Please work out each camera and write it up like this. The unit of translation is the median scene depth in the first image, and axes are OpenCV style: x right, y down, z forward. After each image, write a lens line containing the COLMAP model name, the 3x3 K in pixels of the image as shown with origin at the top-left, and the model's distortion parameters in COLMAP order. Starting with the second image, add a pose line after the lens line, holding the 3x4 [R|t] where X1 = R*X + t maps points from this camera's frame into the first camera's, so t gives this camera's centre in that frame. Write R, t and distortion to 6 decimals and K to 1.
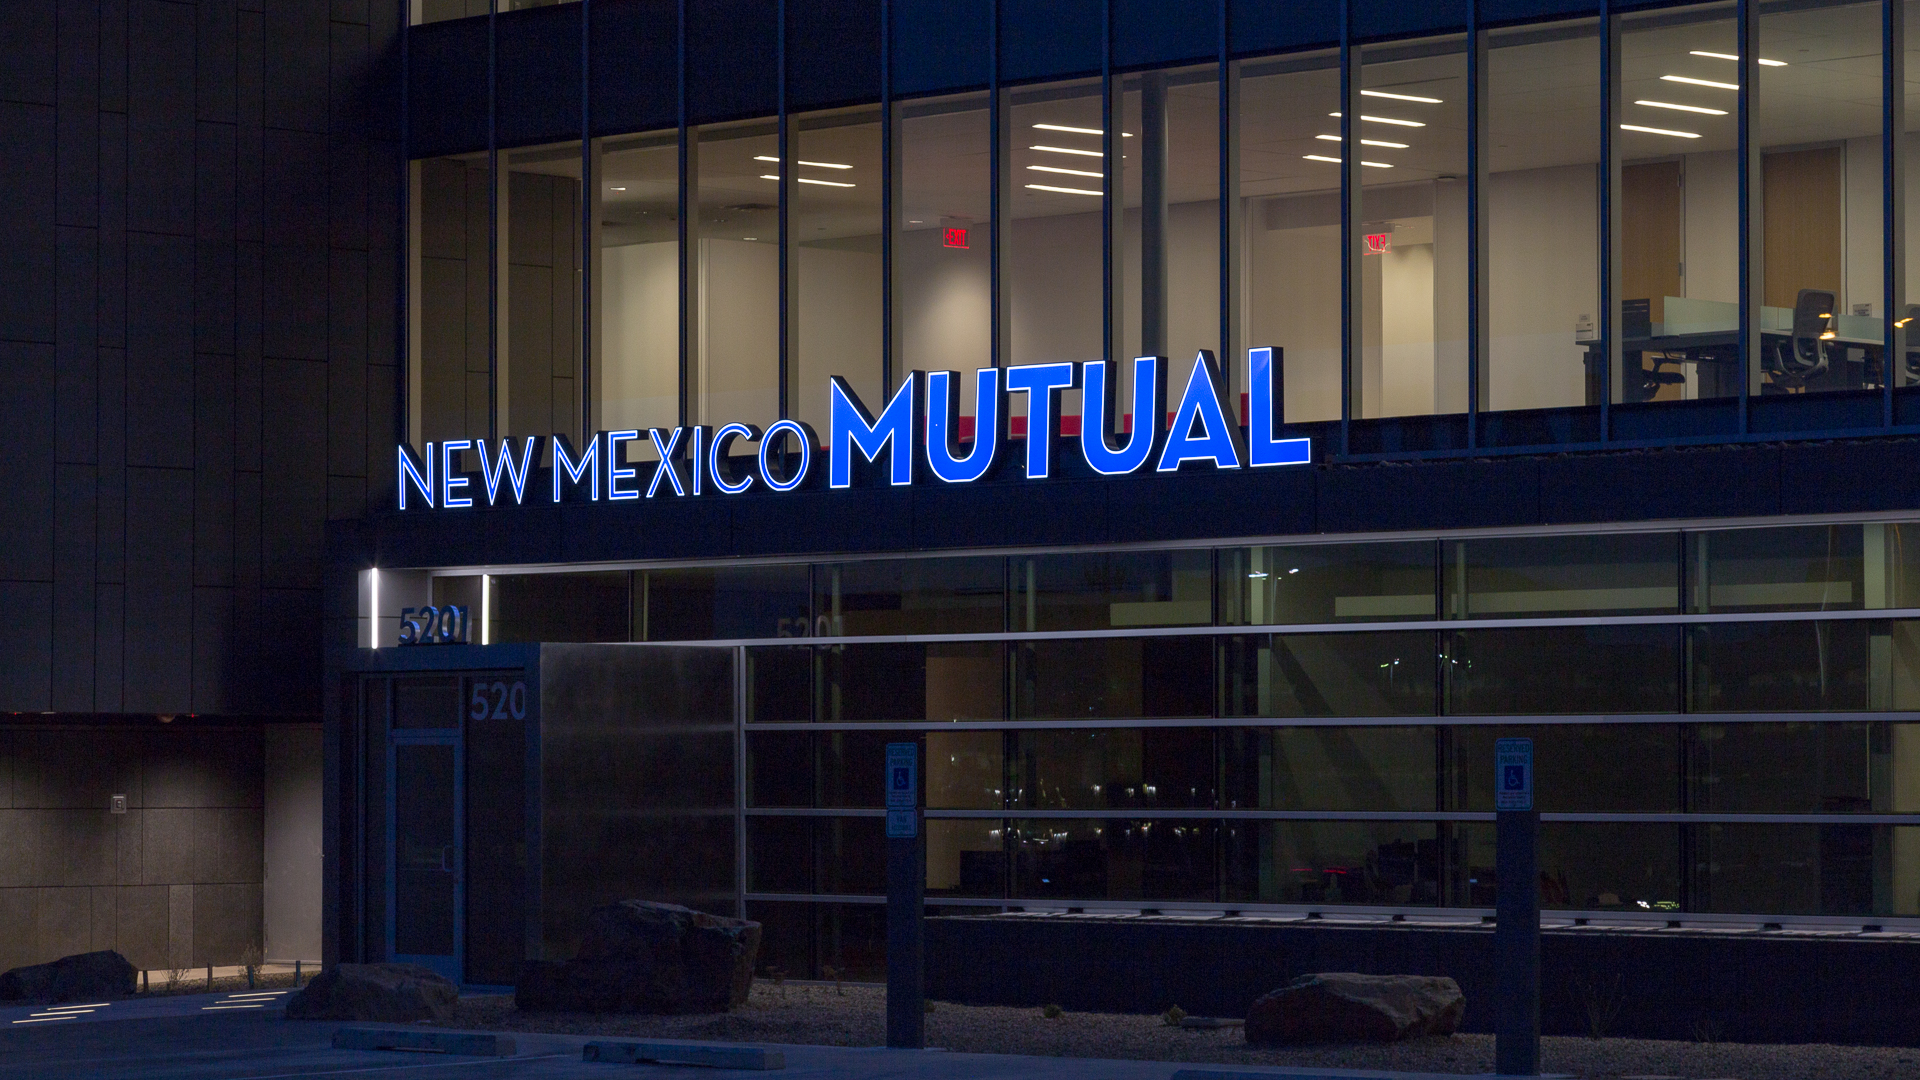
lens RADIAL K [[6046.7, 0, 960.0], [0, 6046.7, 540.0], [0, 0, 1]] dist [0.165248, 0.869886]
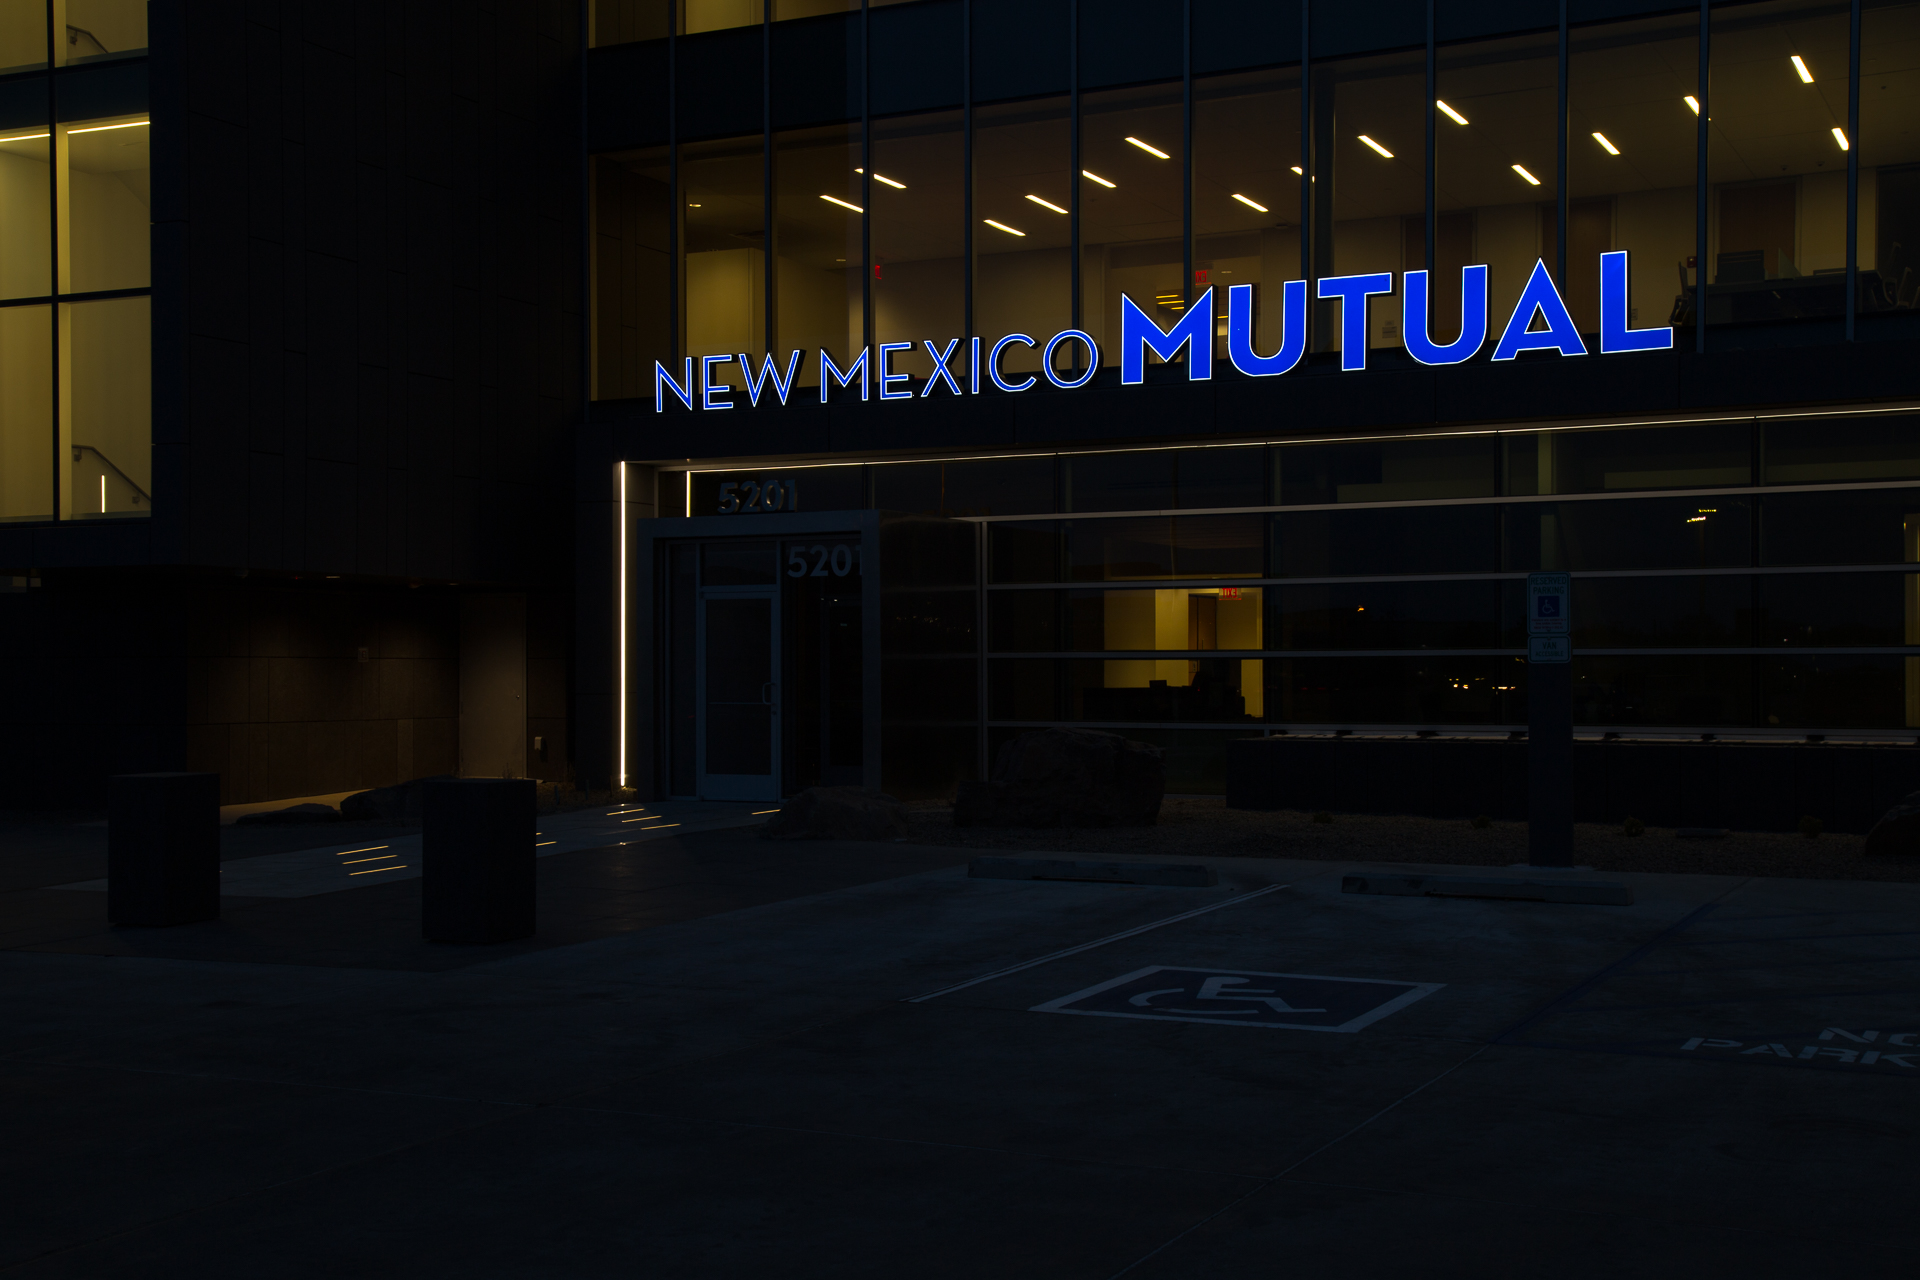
lens RADIAL K [[2319.4, 0, 960.0], [0, 2319.4, 640.0], [0, 0, 1]] dist [0.093430, -0.004880]
pose [[0.942412, 0.002728, 0.334444, -0.201456], [-0.010328, 0.999727, 0.020949, 0.032136], [-0.334296, -0.023196, 0.942183, 0.559123]]
